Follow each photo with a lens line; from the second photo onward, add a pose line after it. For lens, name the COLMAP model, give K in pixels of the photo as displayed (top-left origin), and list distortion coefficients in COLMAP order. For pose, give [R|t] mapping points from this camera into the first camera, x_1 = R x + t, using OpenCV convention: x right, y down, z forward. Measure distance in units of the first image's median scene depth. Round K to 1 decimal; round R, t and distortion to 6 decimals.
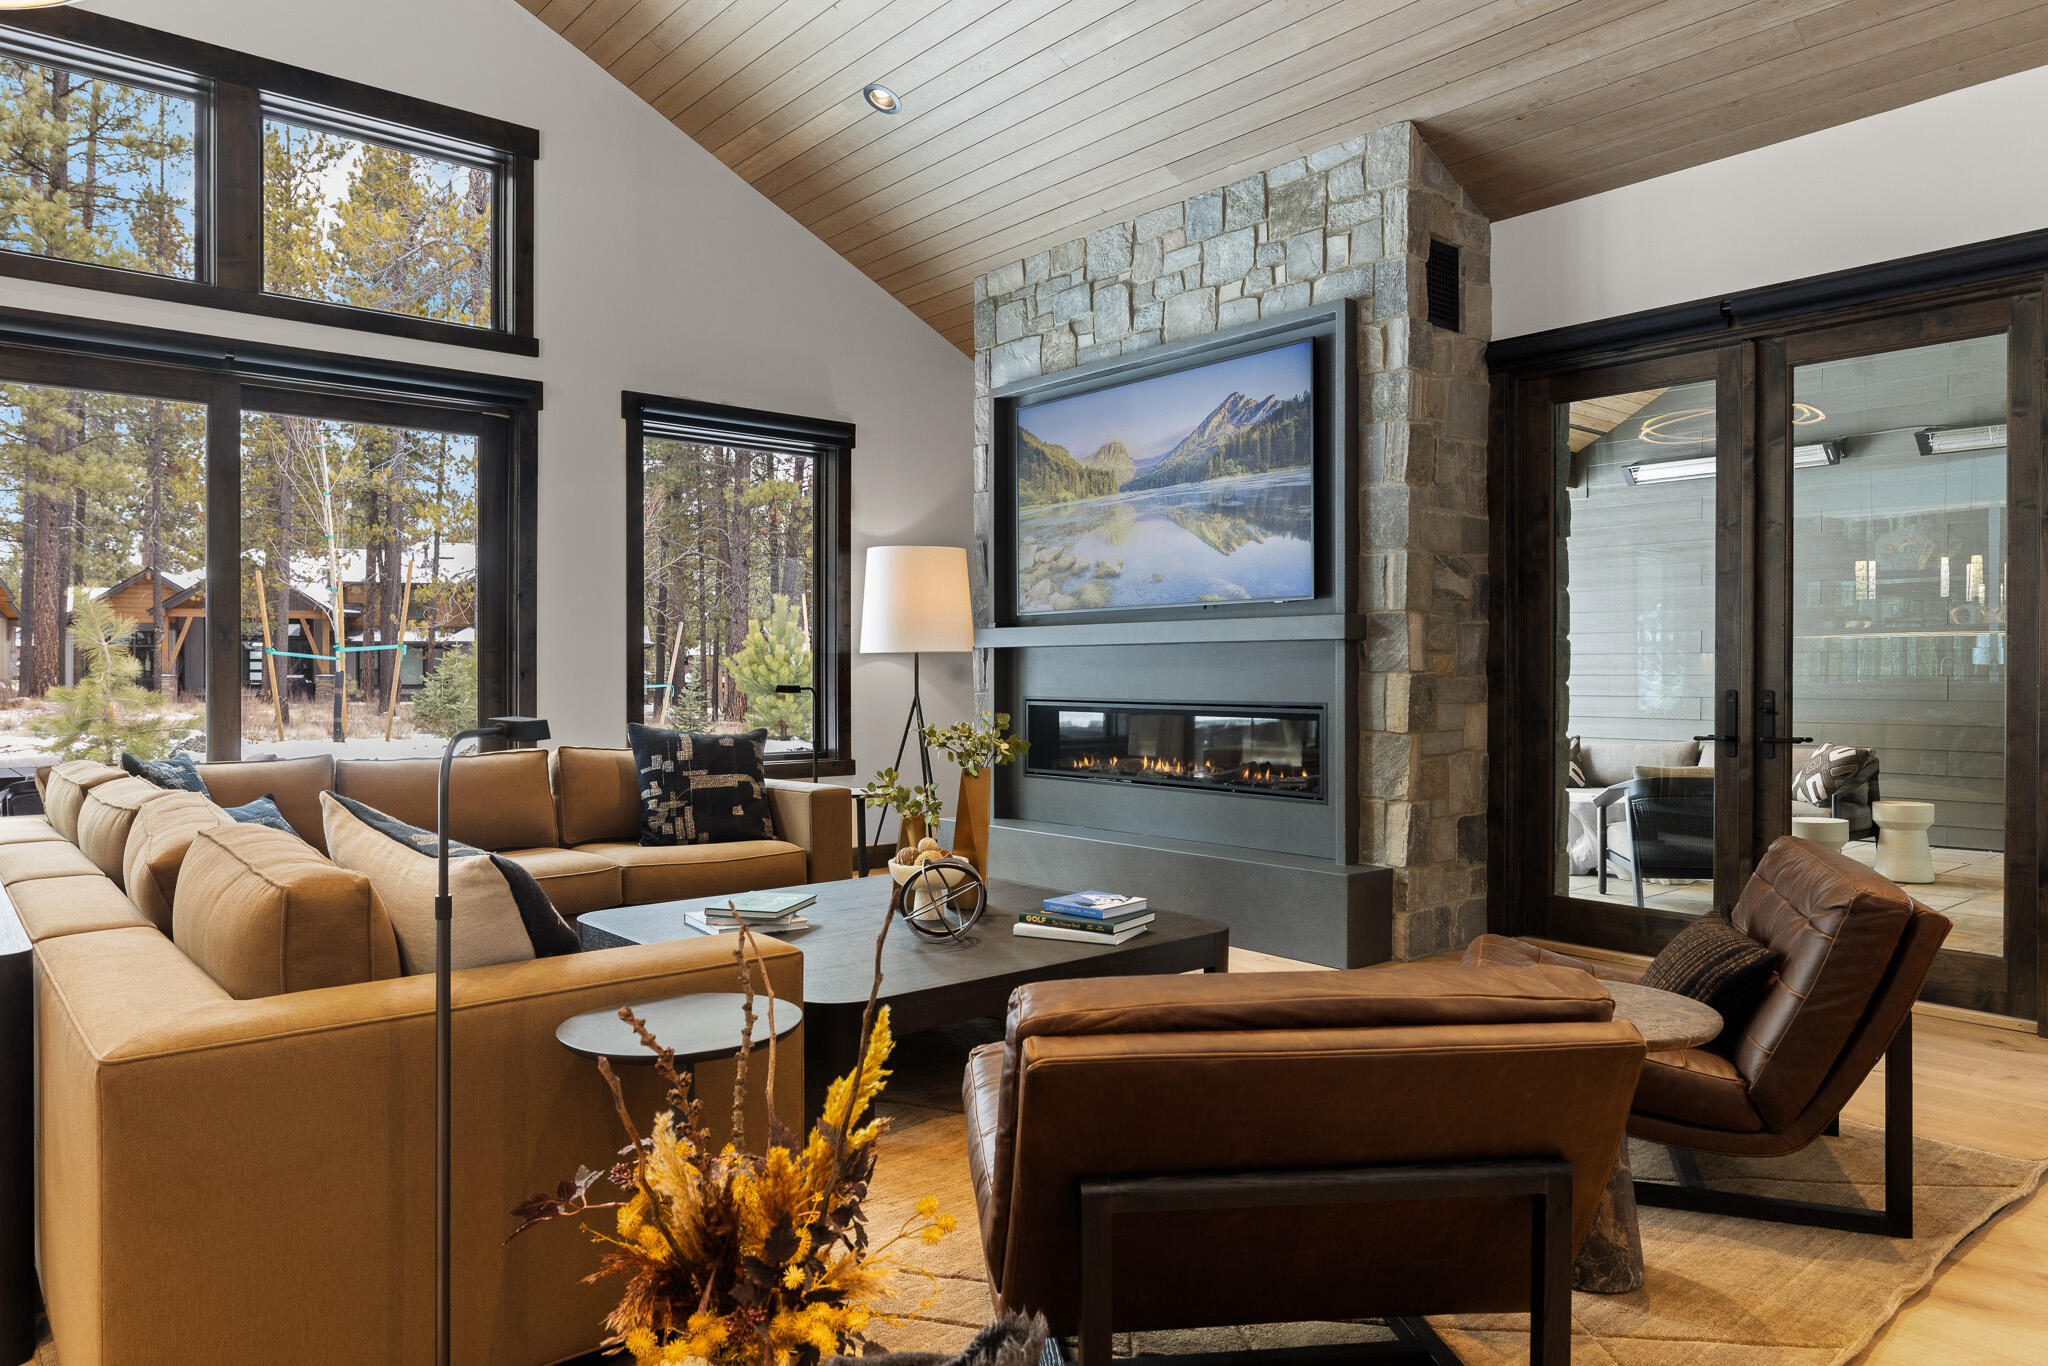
lens RADIAL K [[1318.9, 0, 1014.7], [0, 1318.9, 677.4], [0, 0, 1]] dist [0.002708, -0.001785]
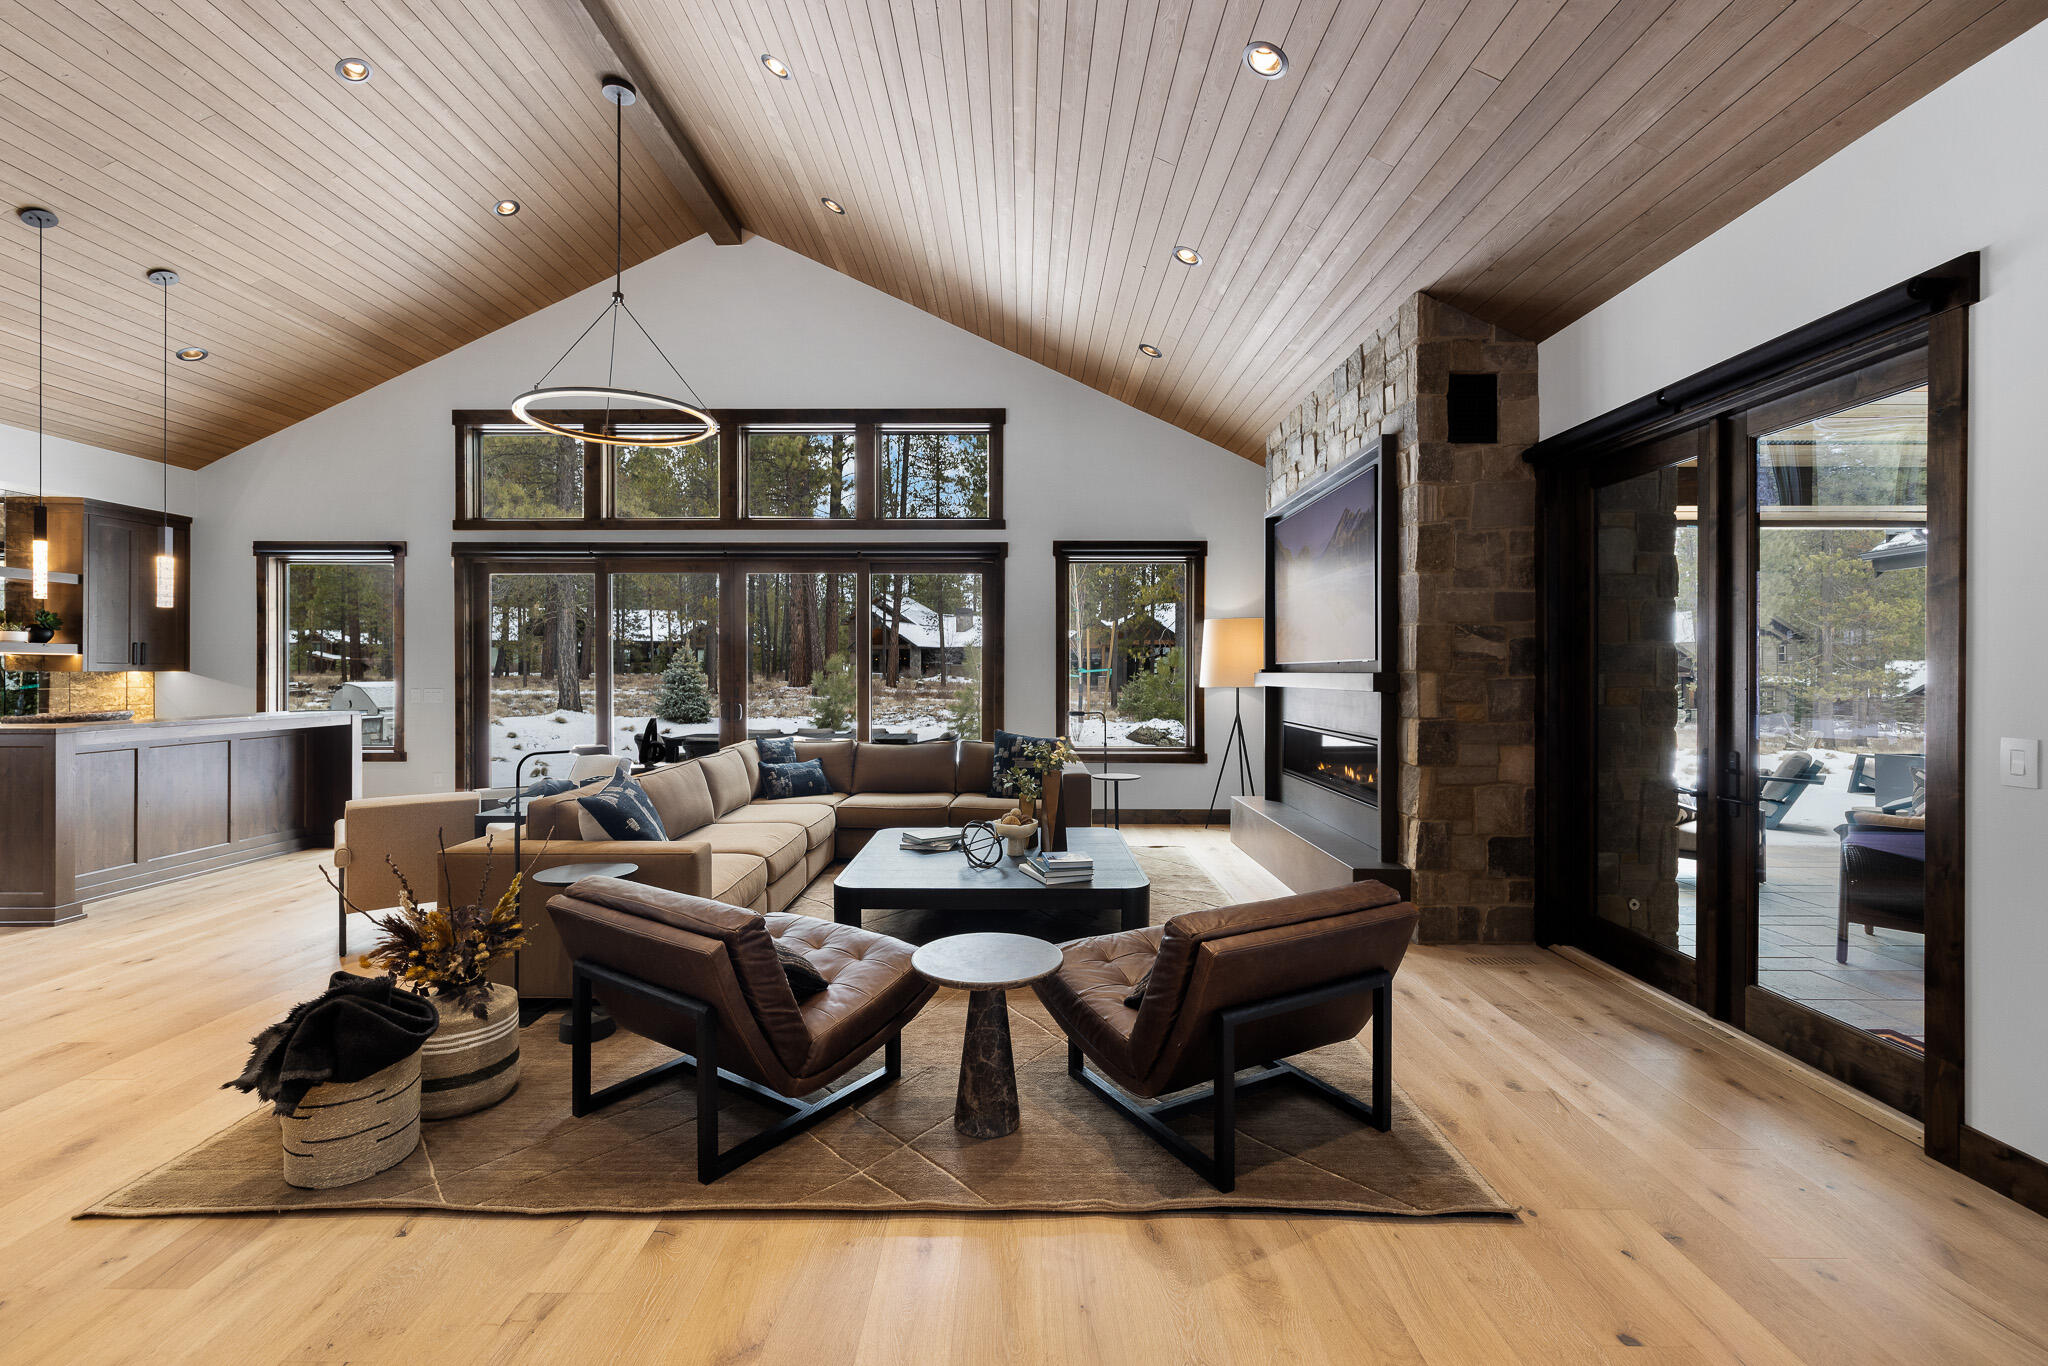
lens RADIAL K [[857.7, 0, 1019.8], [0, 857.7, 672.5], [0, 0, 1]] dist [-0.002278, 0.000240]
pose [[0.760389, 0.001466, -0.649466, 0.520405], [-0.005245, 0.999979, -0.003884, -0.041719], [0.649446, 0.006360, 0.760381, 0.106436]]
